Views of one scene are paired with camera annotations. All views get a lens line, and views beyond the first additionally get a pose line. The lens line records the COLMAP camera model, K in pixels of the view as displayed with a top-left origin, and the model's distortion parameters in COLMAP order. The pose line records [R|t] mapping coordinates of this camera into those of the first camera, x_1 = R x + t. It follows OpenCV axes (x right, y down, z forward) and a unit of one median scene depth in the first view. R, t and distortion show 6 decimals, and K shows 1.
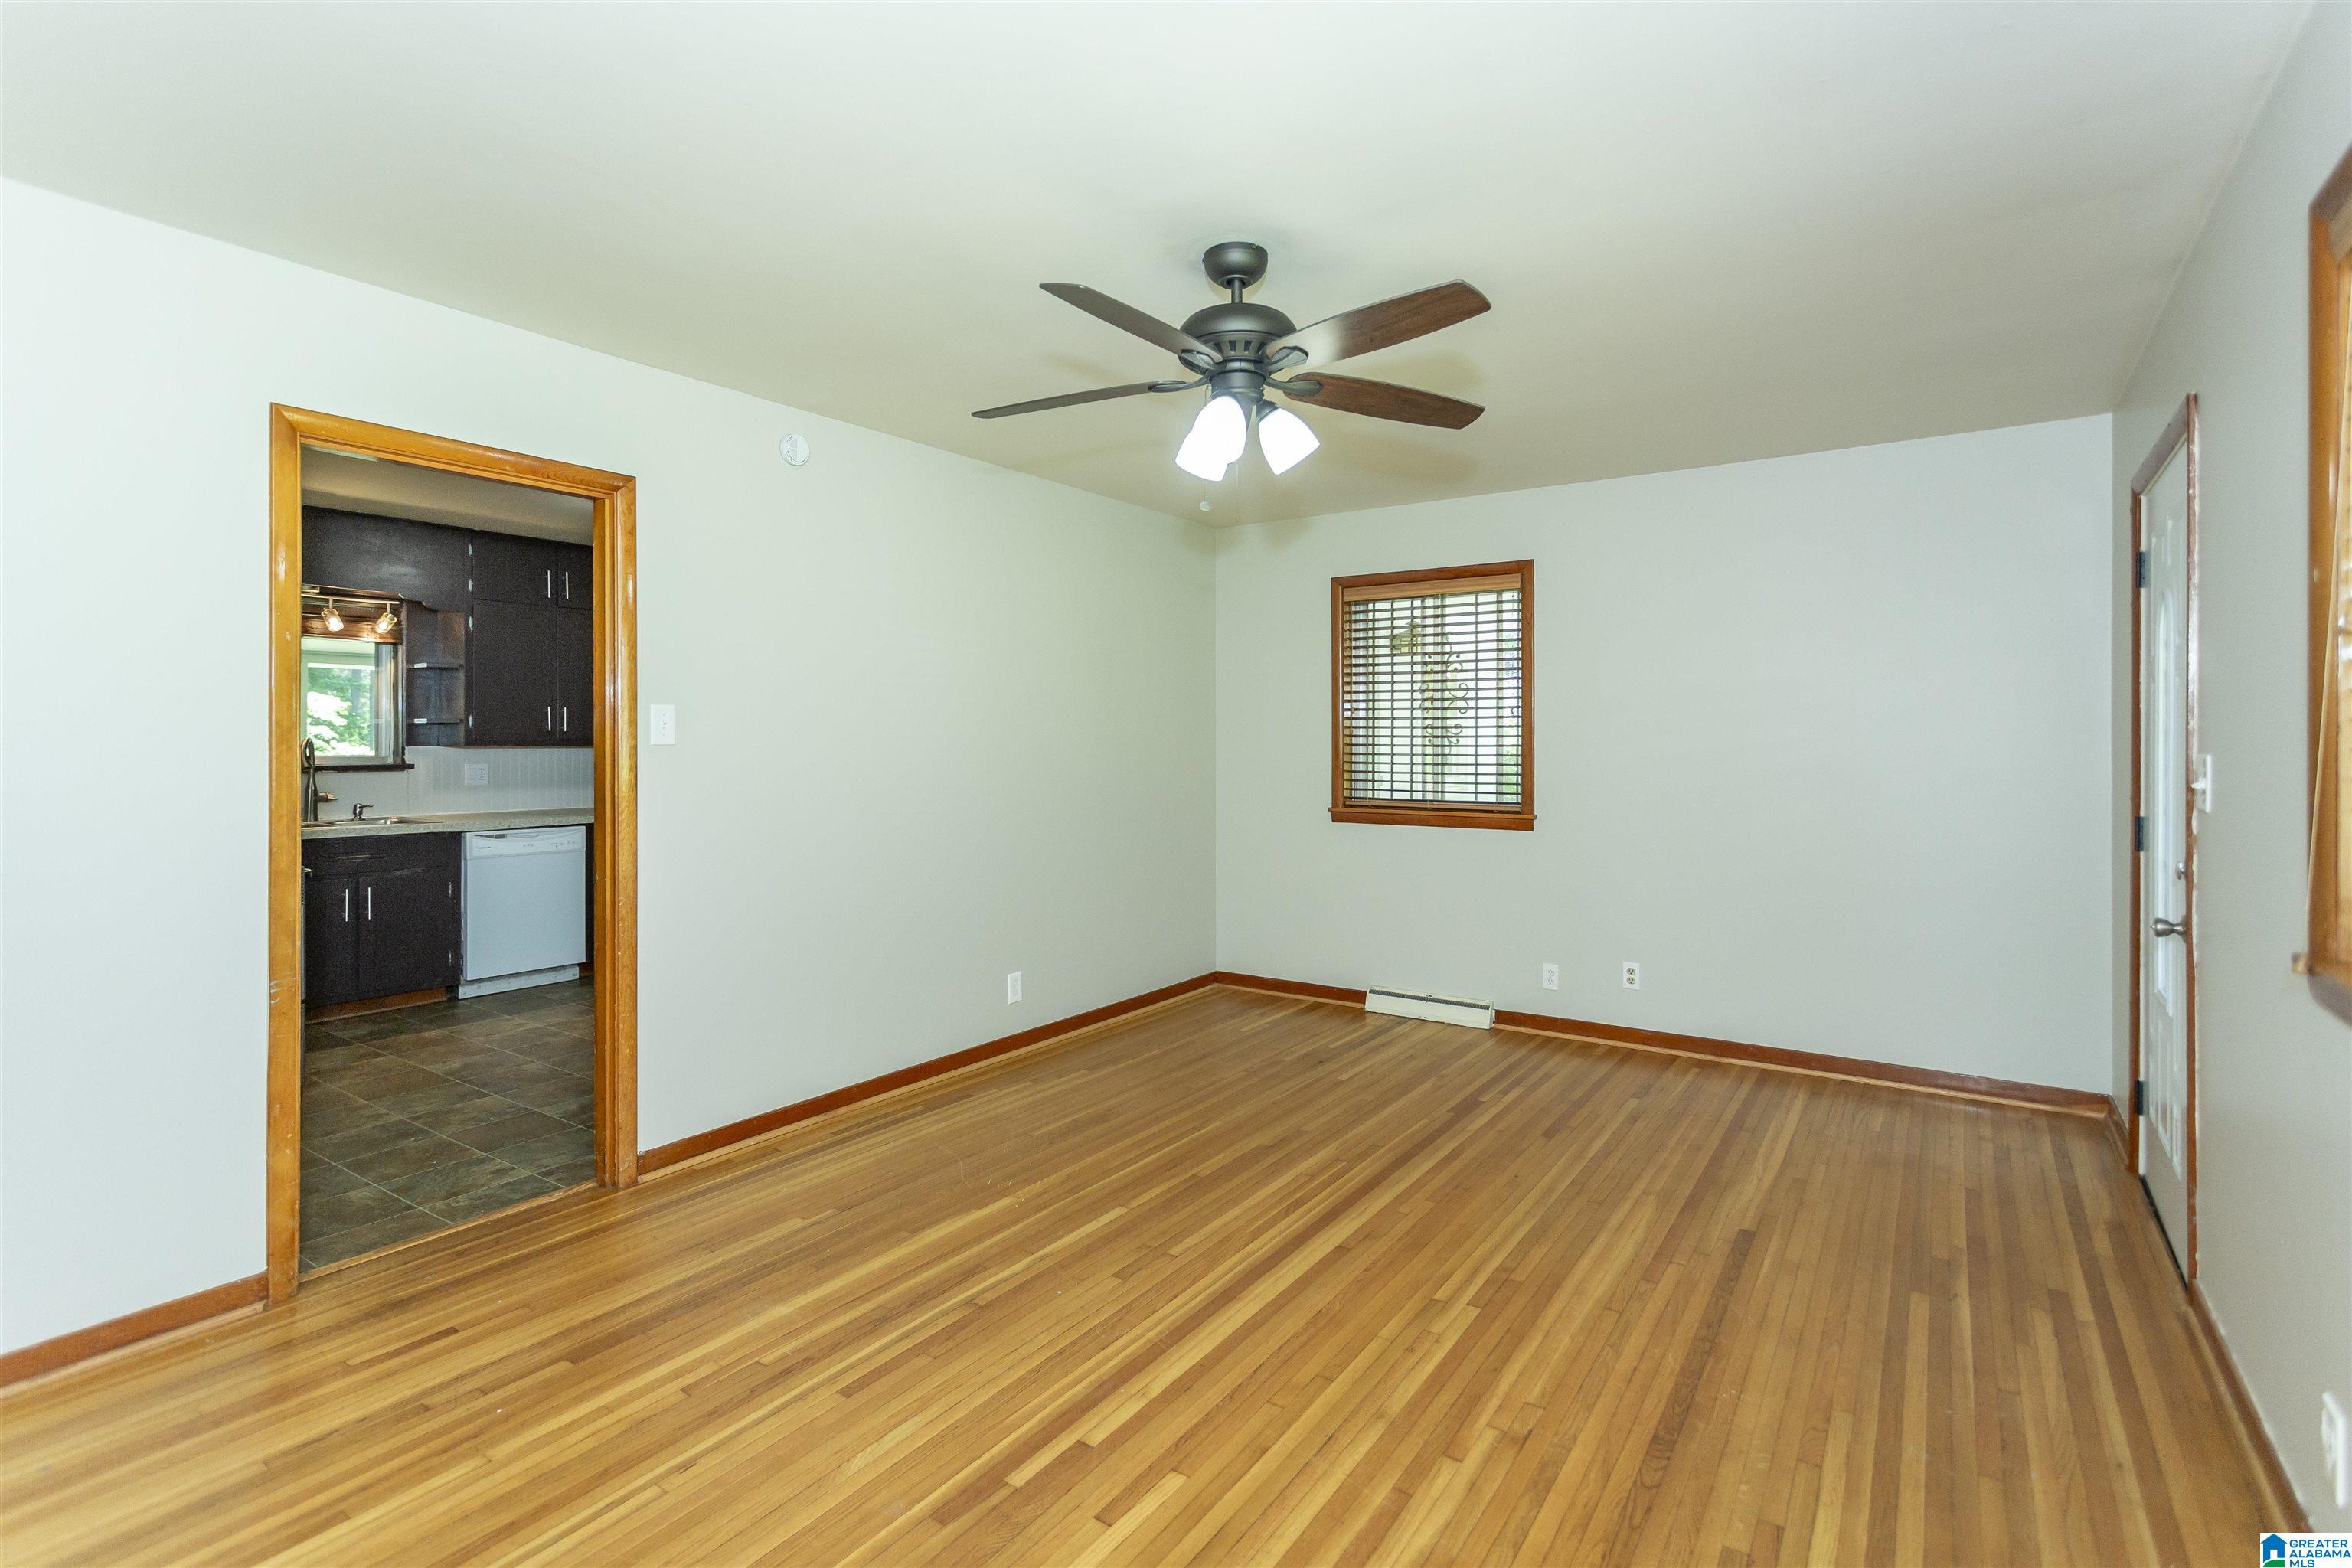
lens RADIAL K [[1117.8, 0, 1160.6], [0, 1117.8, 759.3], [0, 0, 1]] dist [0.001487, 0.002959]
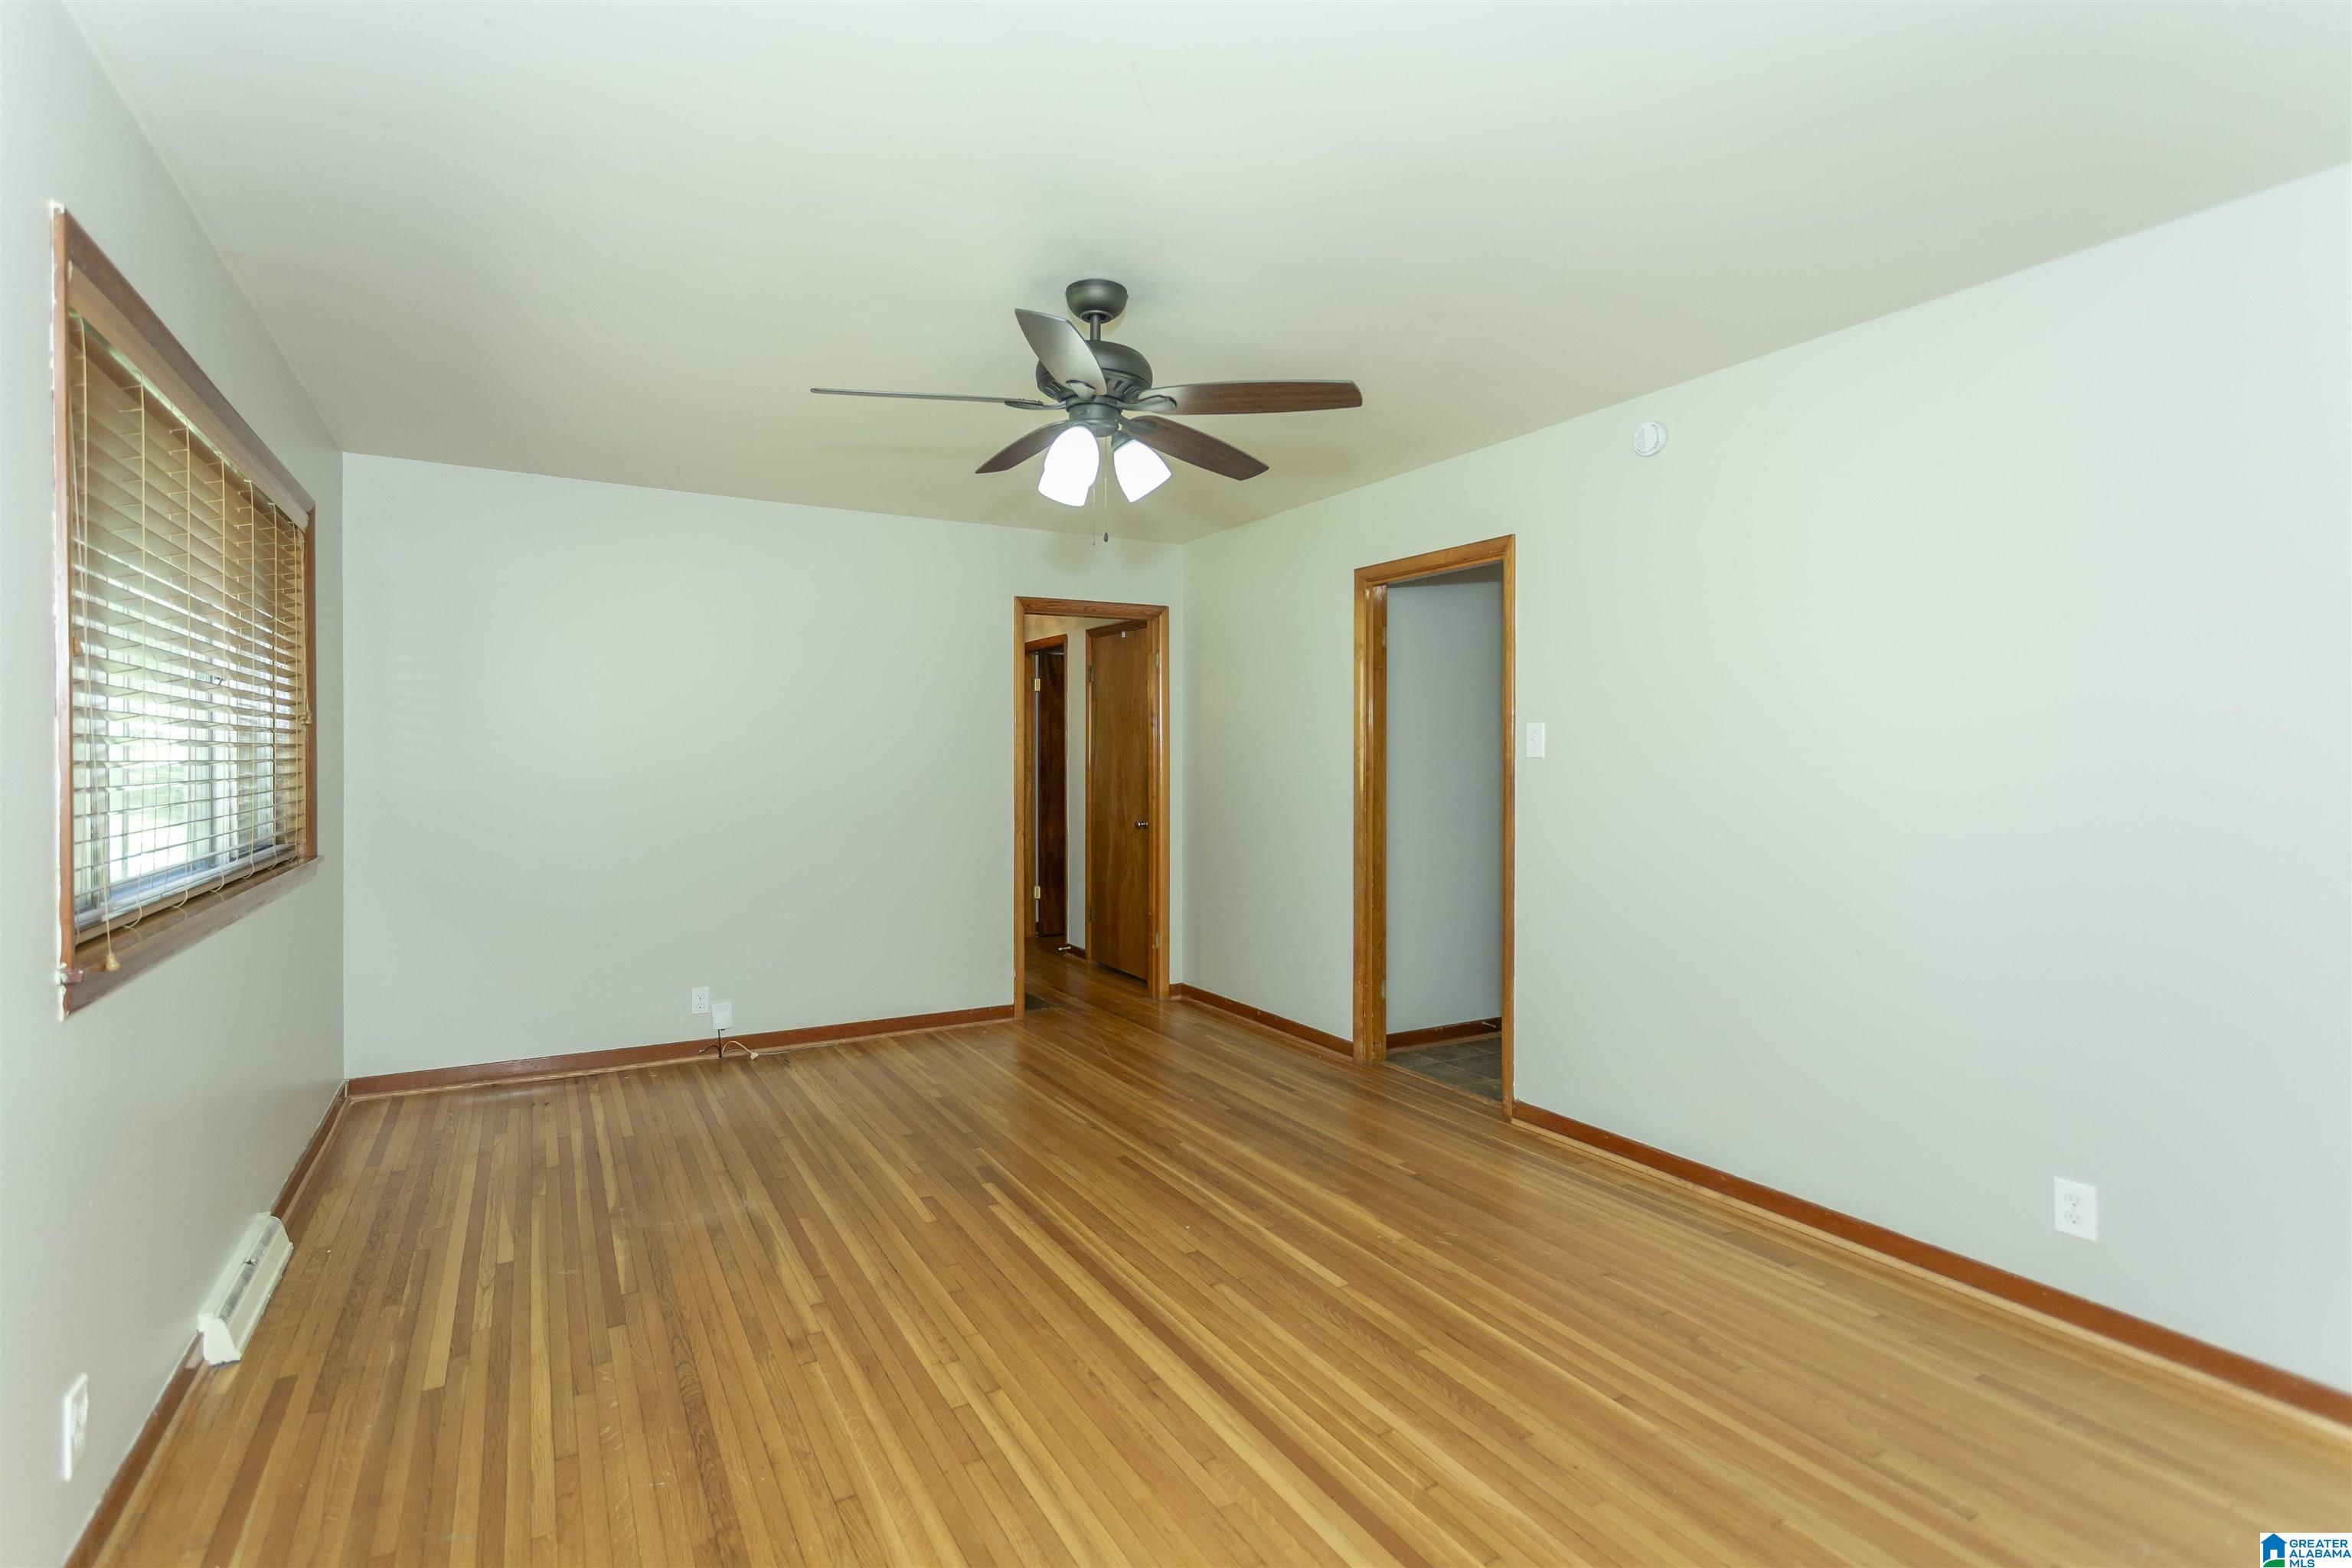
lens RADIAL K [[1117.8, 0, 1159.0], [0, 1117.8, 771.3], [0, 0, 1]] dist [0.001487, 0.002959]
pose [[-0.433174, 0.013309, -0.901212, 0.839845], [-0.014541, 0.999658, 0.021752, -0.018471], [0.901193, 0.022526, -0.432832, 1.278850]]
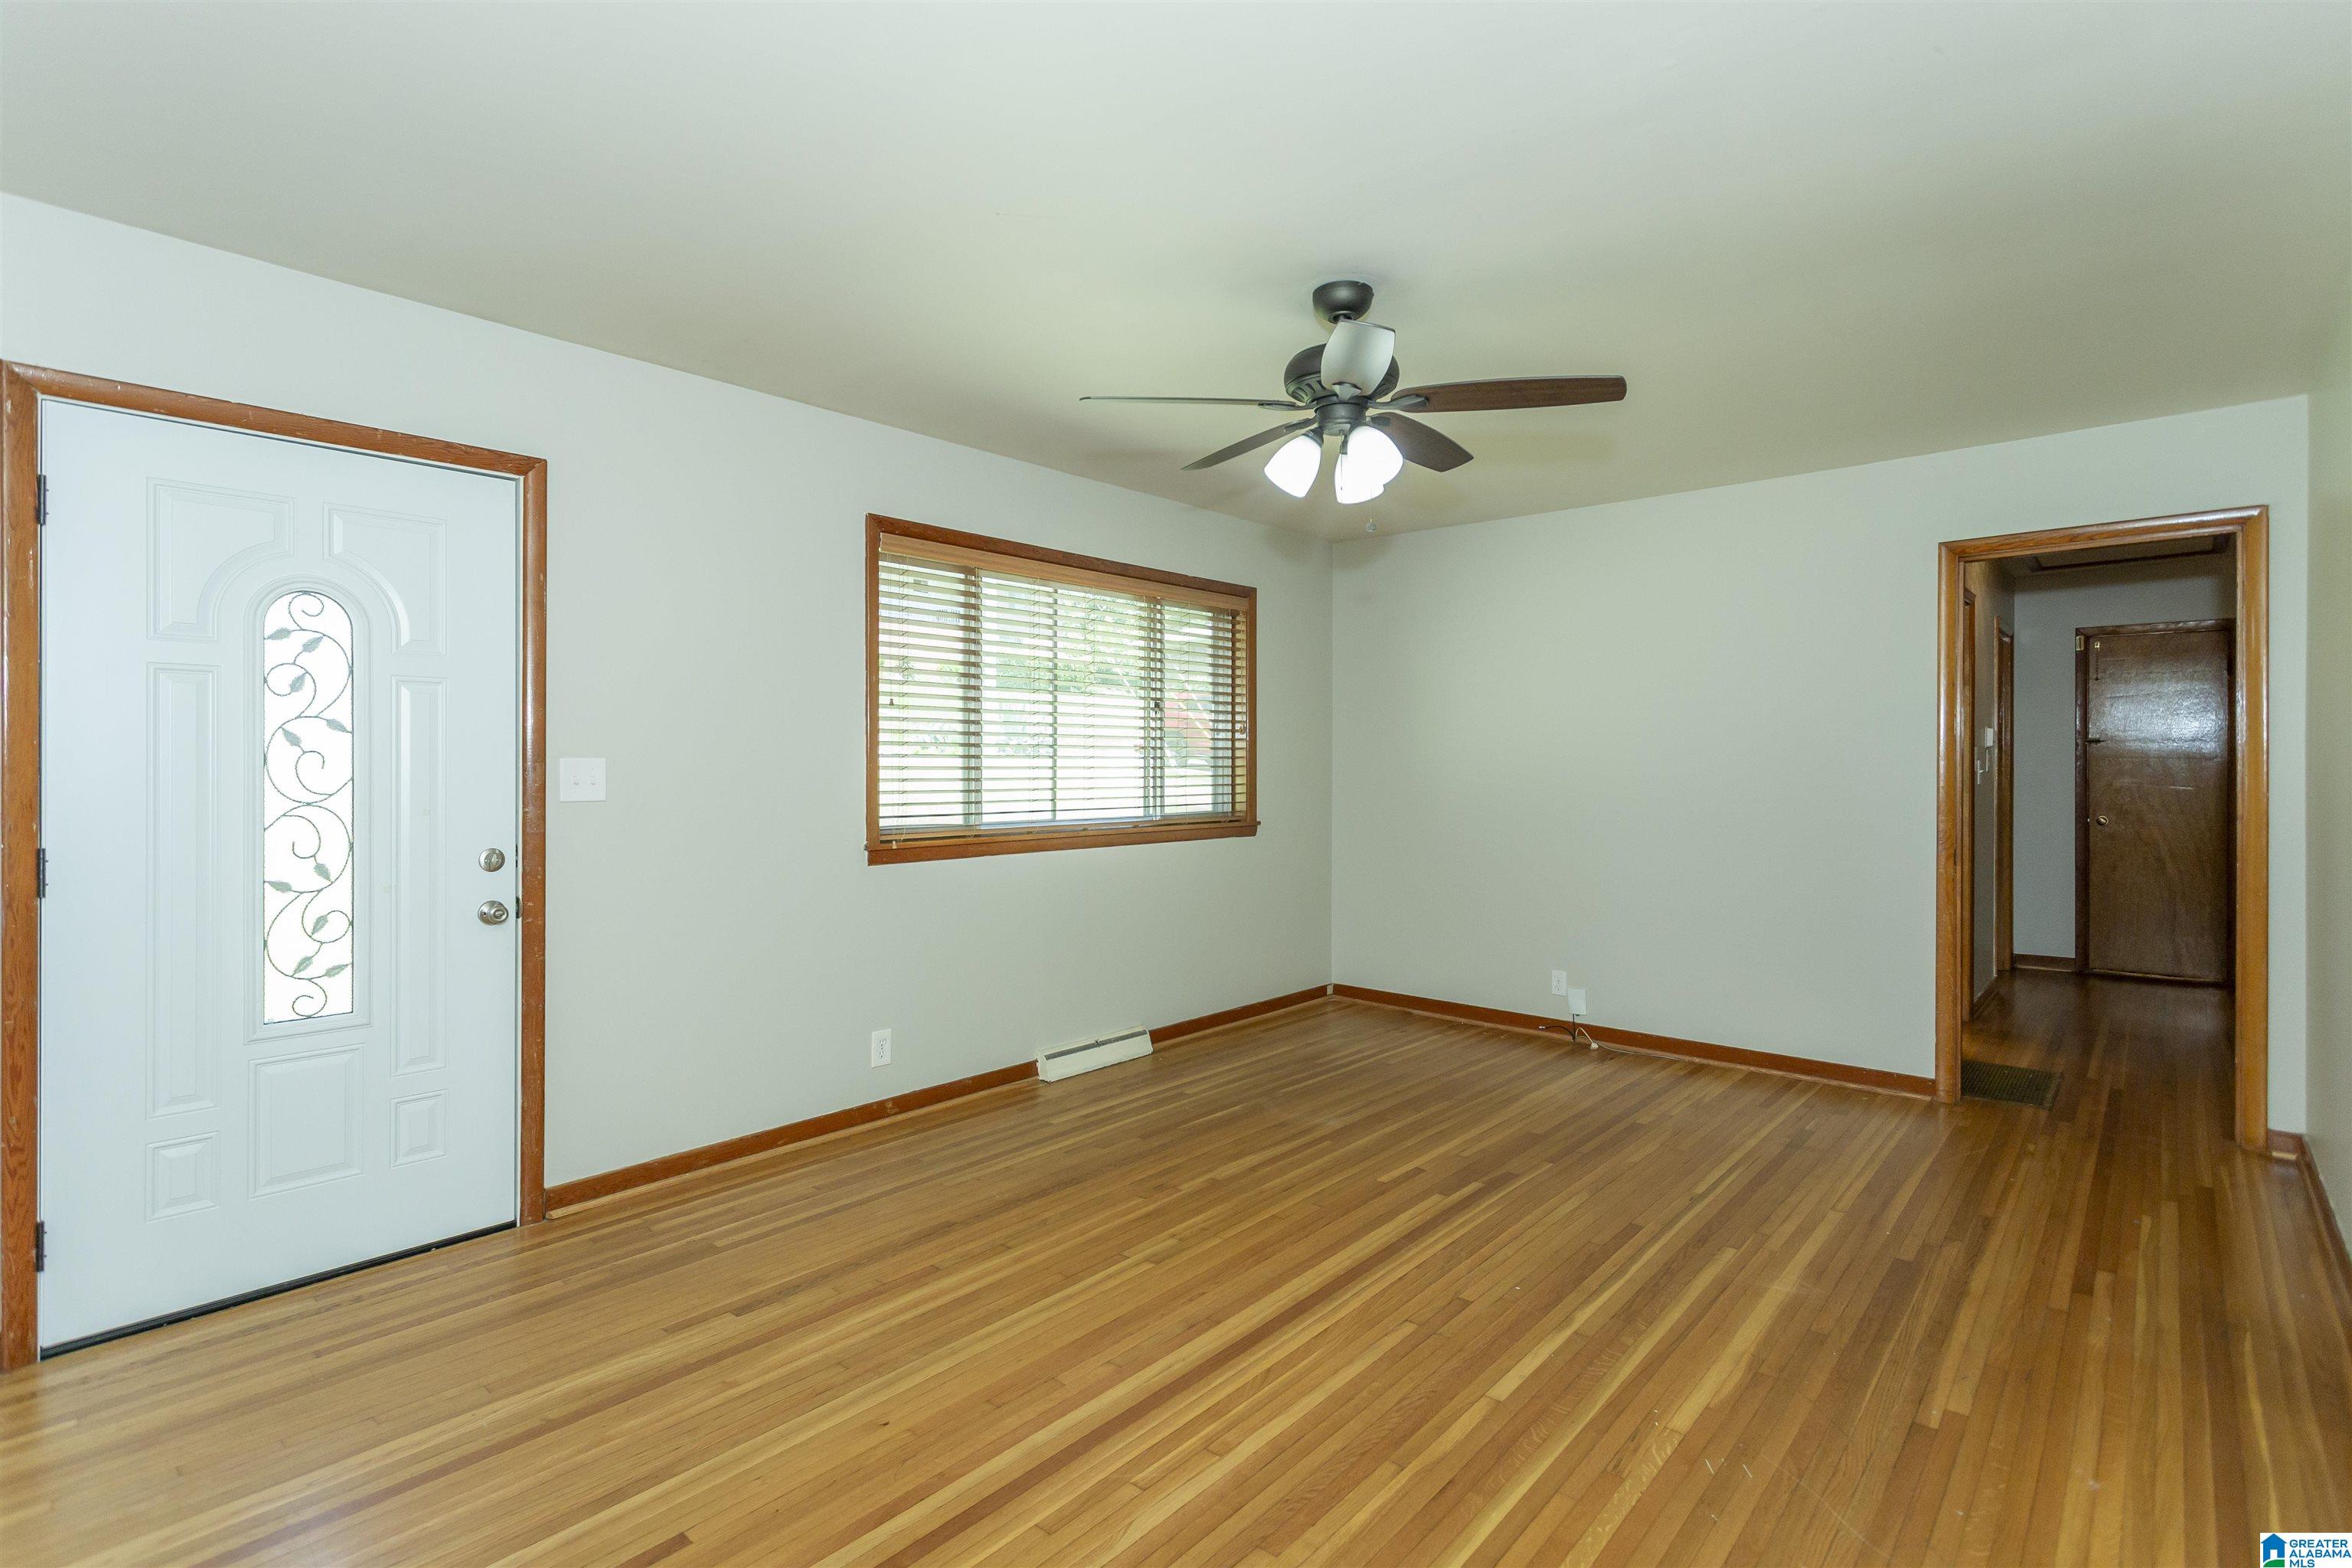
lens RADIAL K [[1117.8, 0, 1161.4], [0, 1117.8, 761.9], [0, 0, 1]] dist [0.001487, 0.002959]
pose [[-0.992869, 0.000437, 0.119209, 0.094973], [0.002158, 0.999895, 0.014308, -0.012869], [-0.119190, 0.014463, -0.992766, 1.778883]]
